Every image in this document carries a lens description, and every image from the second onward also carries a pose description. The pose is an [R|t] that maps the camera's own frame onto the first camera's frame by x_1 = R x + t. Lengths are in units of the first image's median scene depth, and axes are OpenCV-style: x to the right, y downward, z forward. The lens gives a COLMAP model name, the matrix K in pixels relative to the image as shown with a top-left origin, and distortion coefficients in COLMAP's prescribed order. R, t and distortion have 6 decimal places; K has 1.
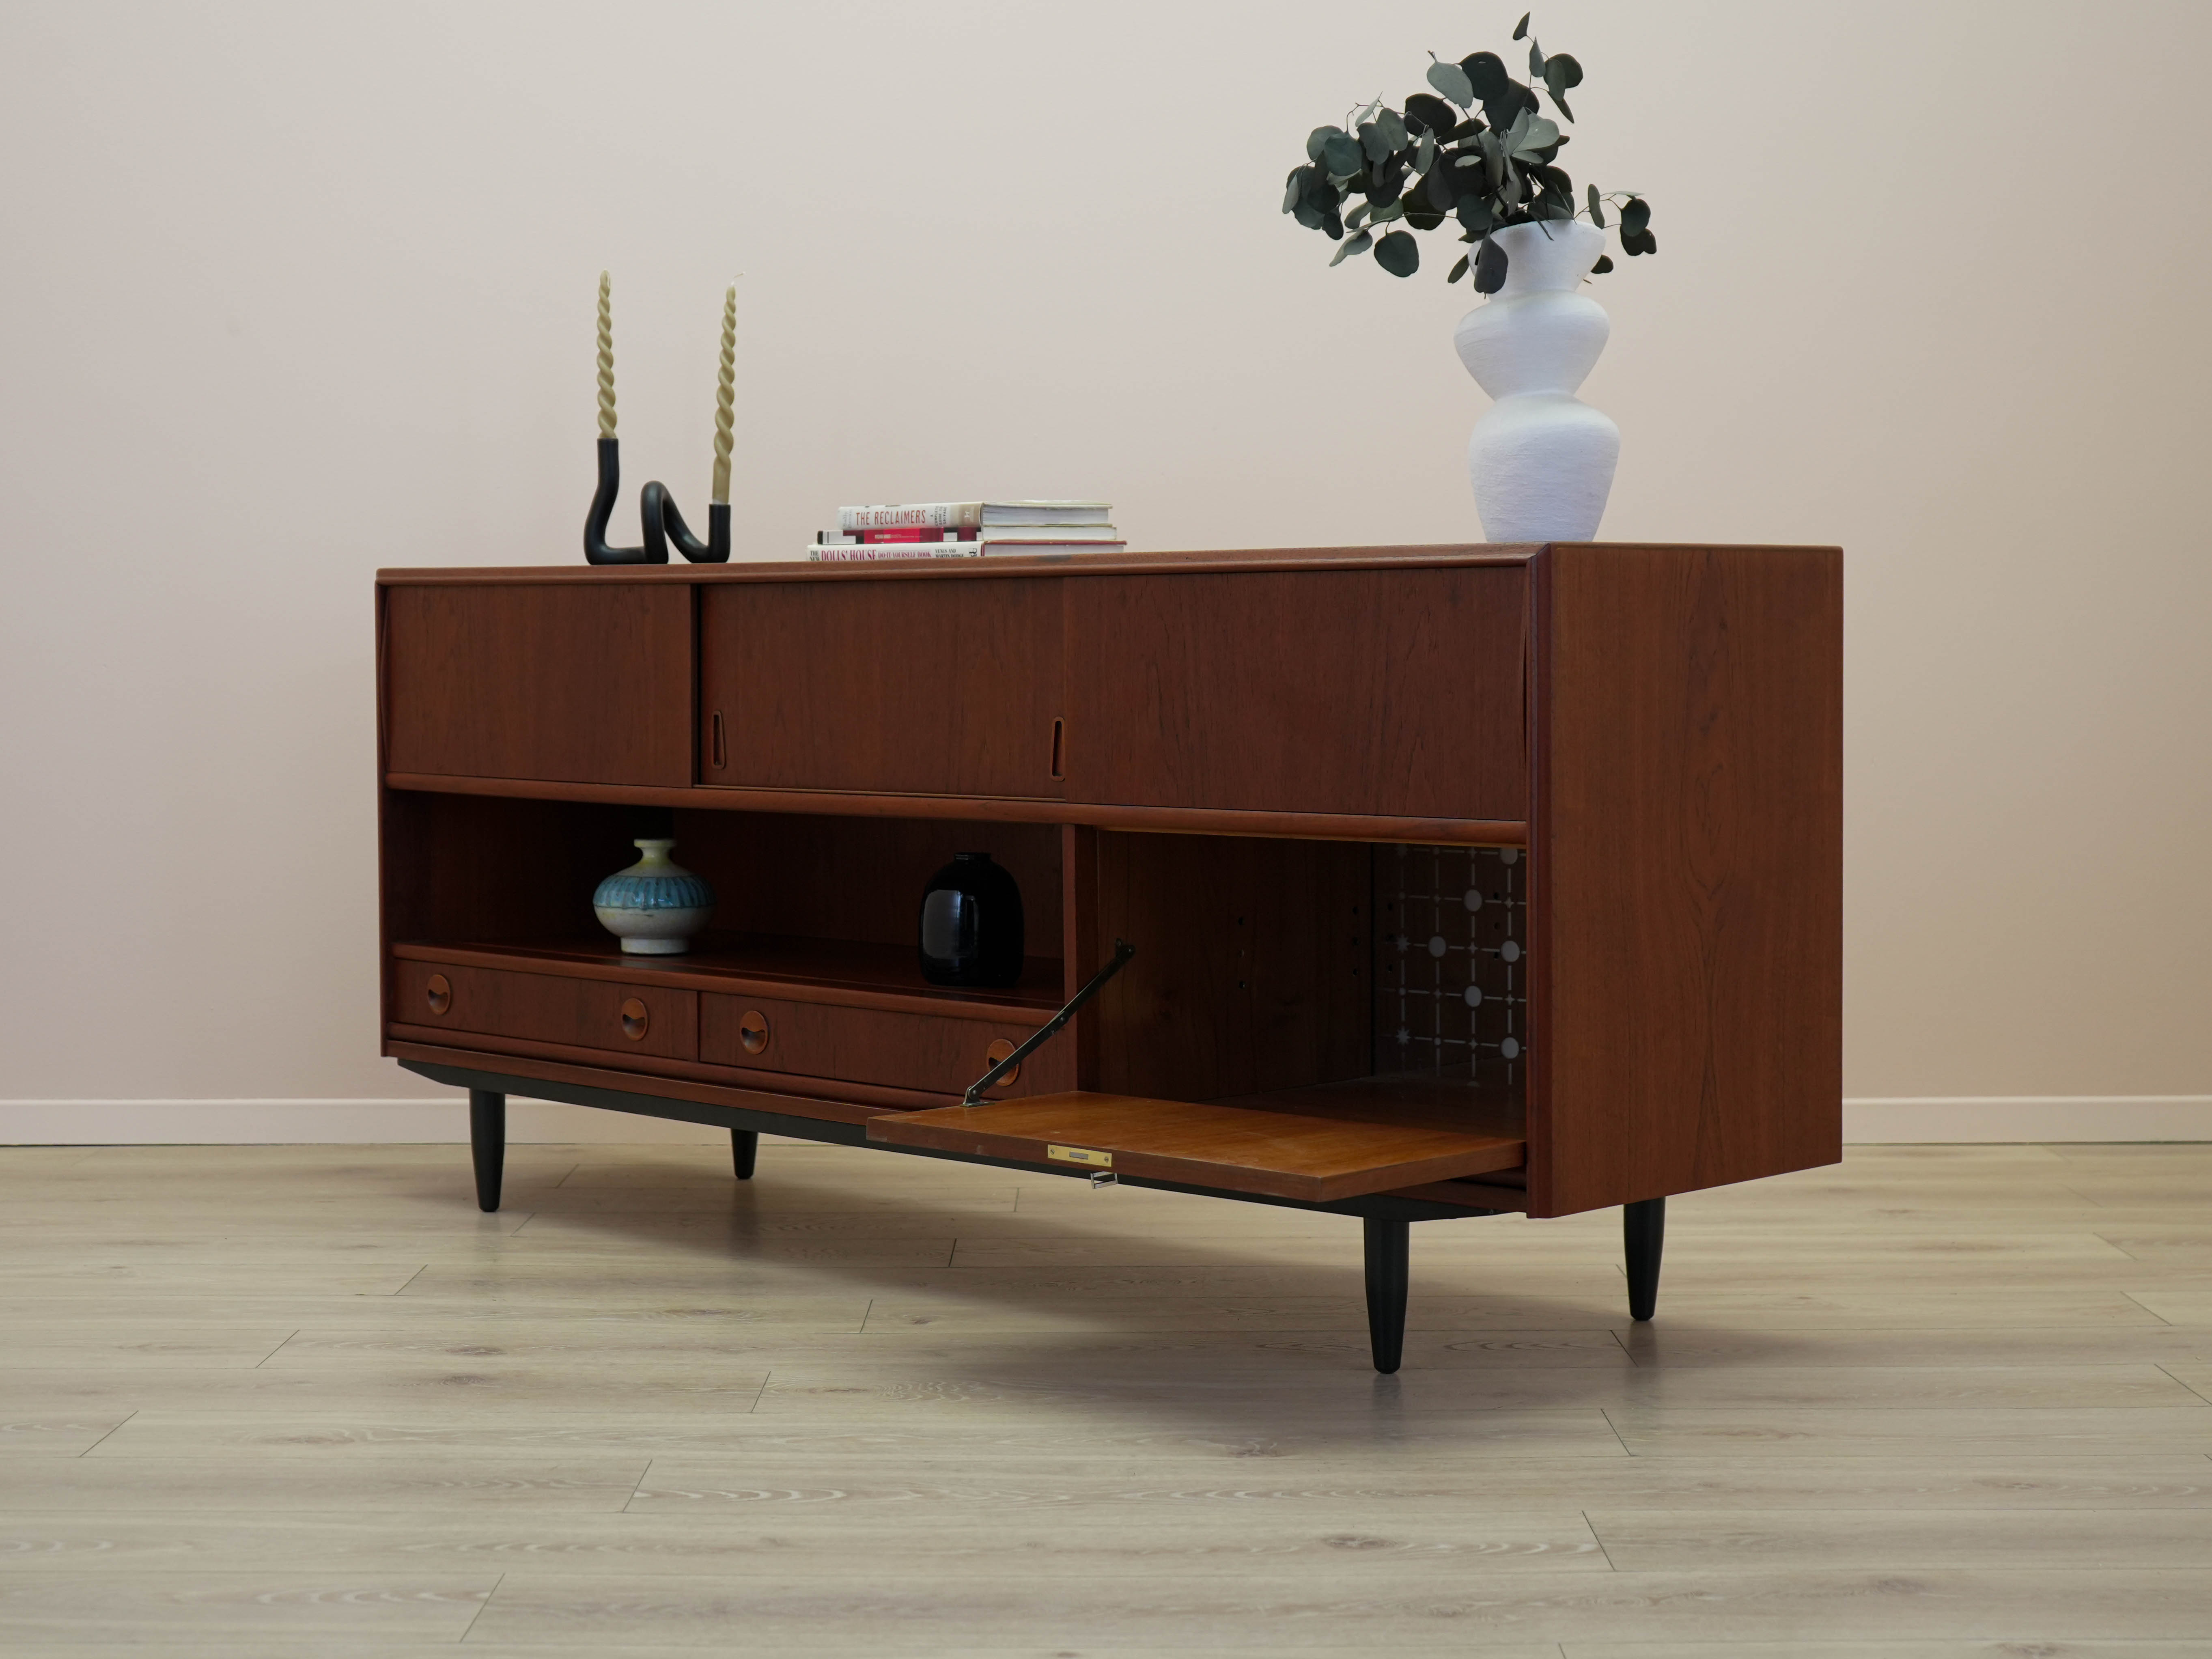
lens RADIAL K [[3259.4, 0, 1116.4], [0, 3259.4, 846.3], [0, 0, 1]] dist [-0.015938, 0.000000]
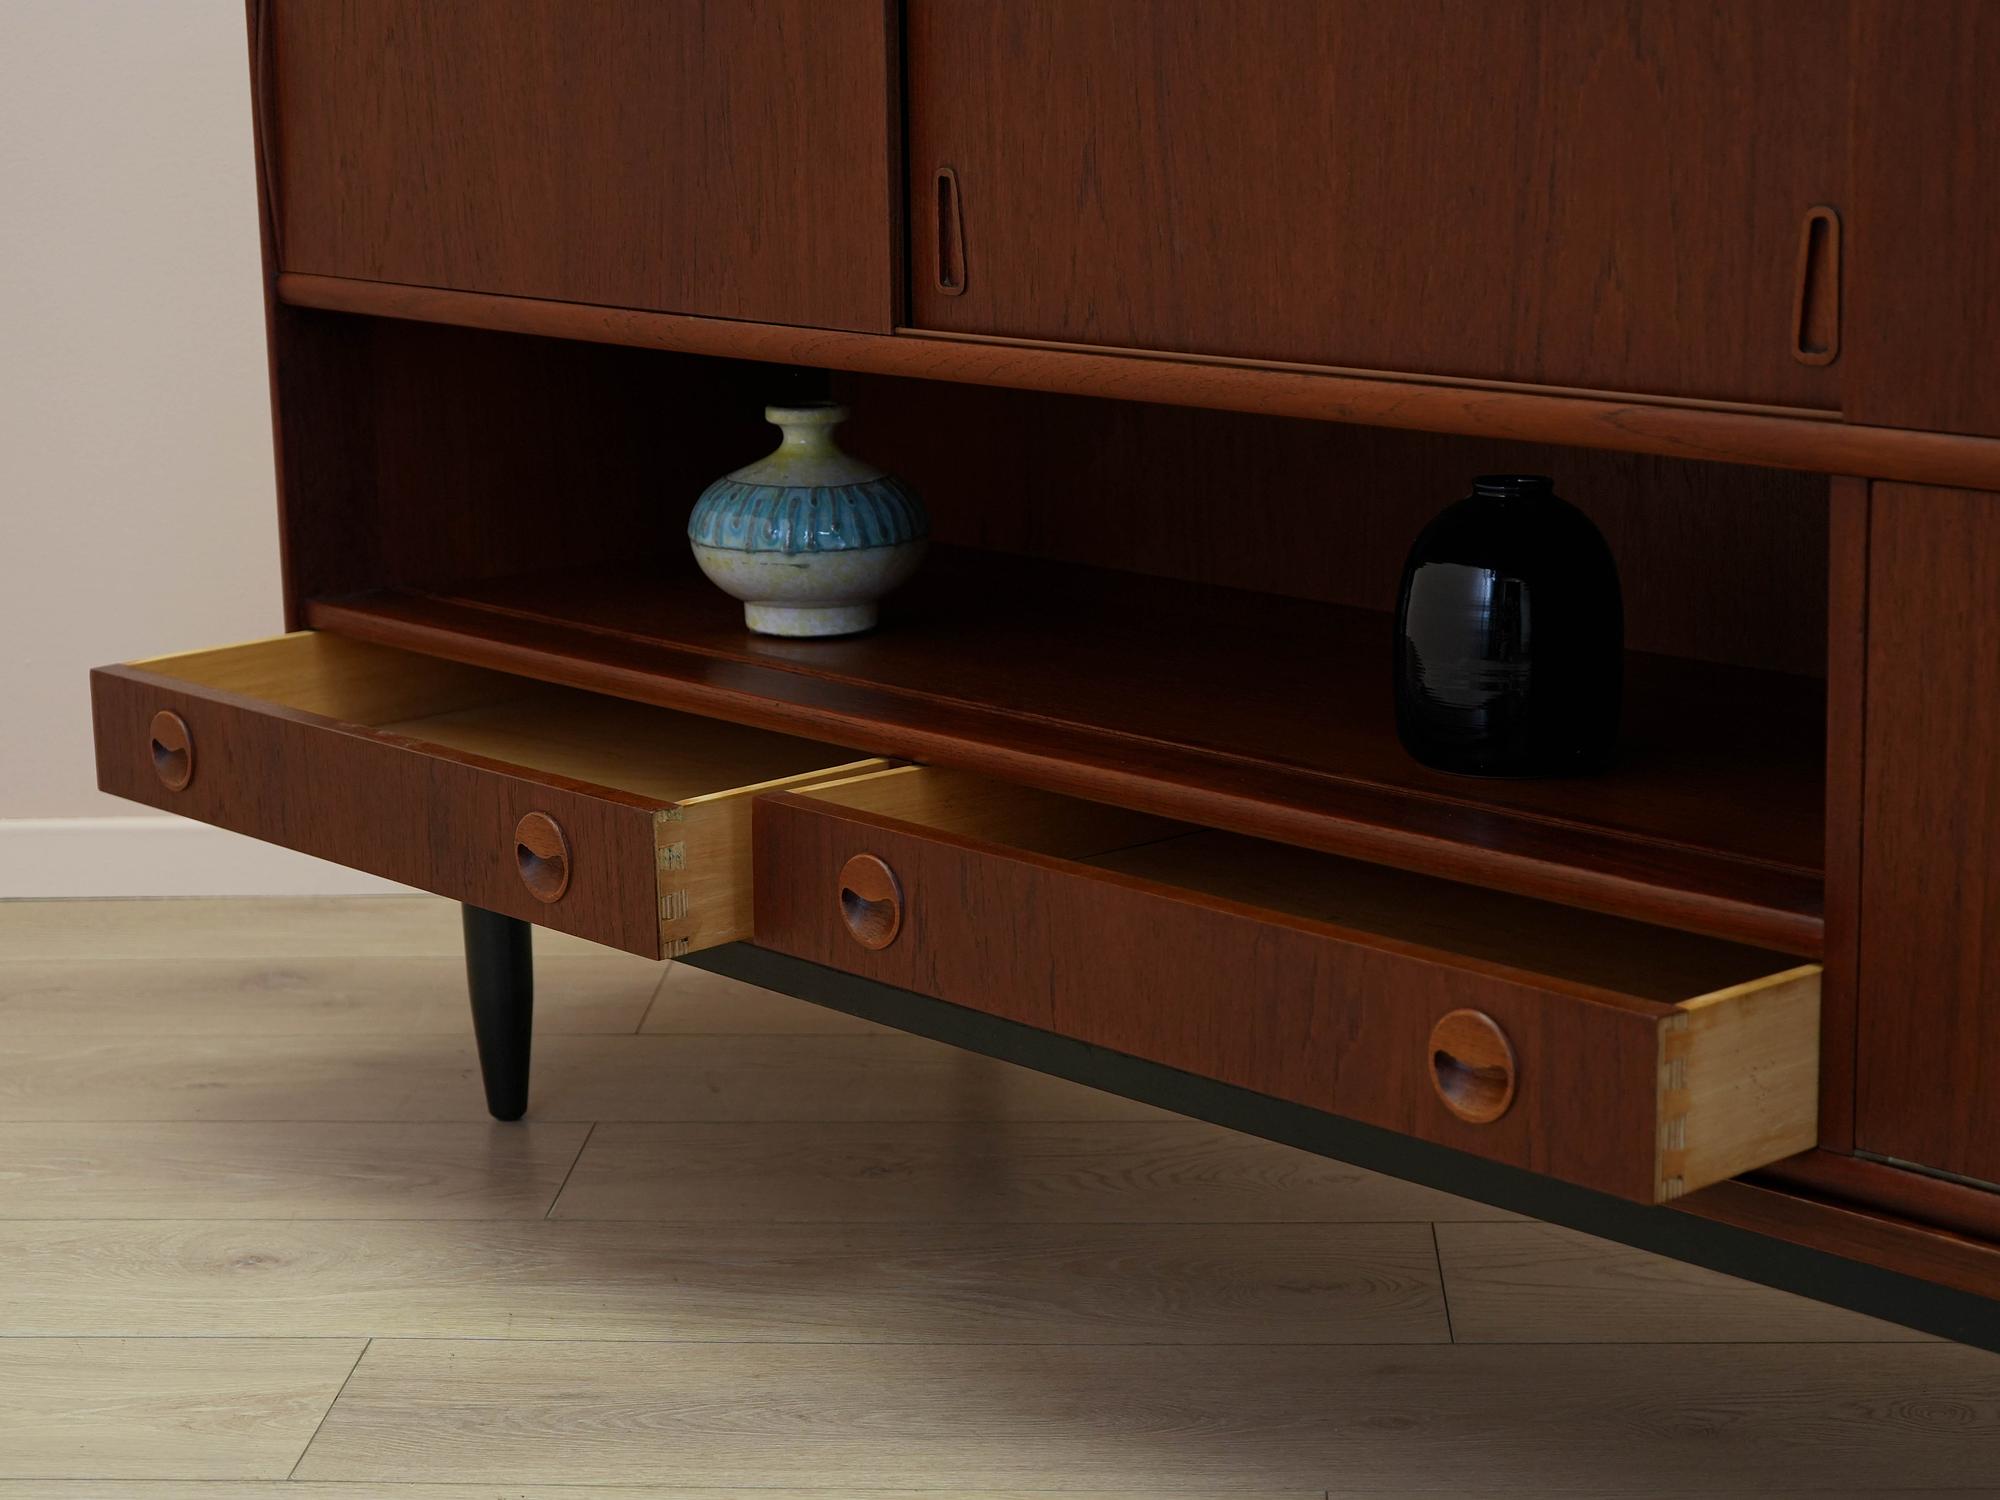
lens RADIAL K [[3750.3, 0, 1005.5], [0, 3750.3, 757.1], [0, 0, 1]] dist [0.038662, 0.000000]
pose [[0.997276, -0.004881, -0.073595, -0.070206], [0.015993, 0.988380, 0.151158, -0.036722], [0.072002, -0.151923, 0.985766, 0.432544]]
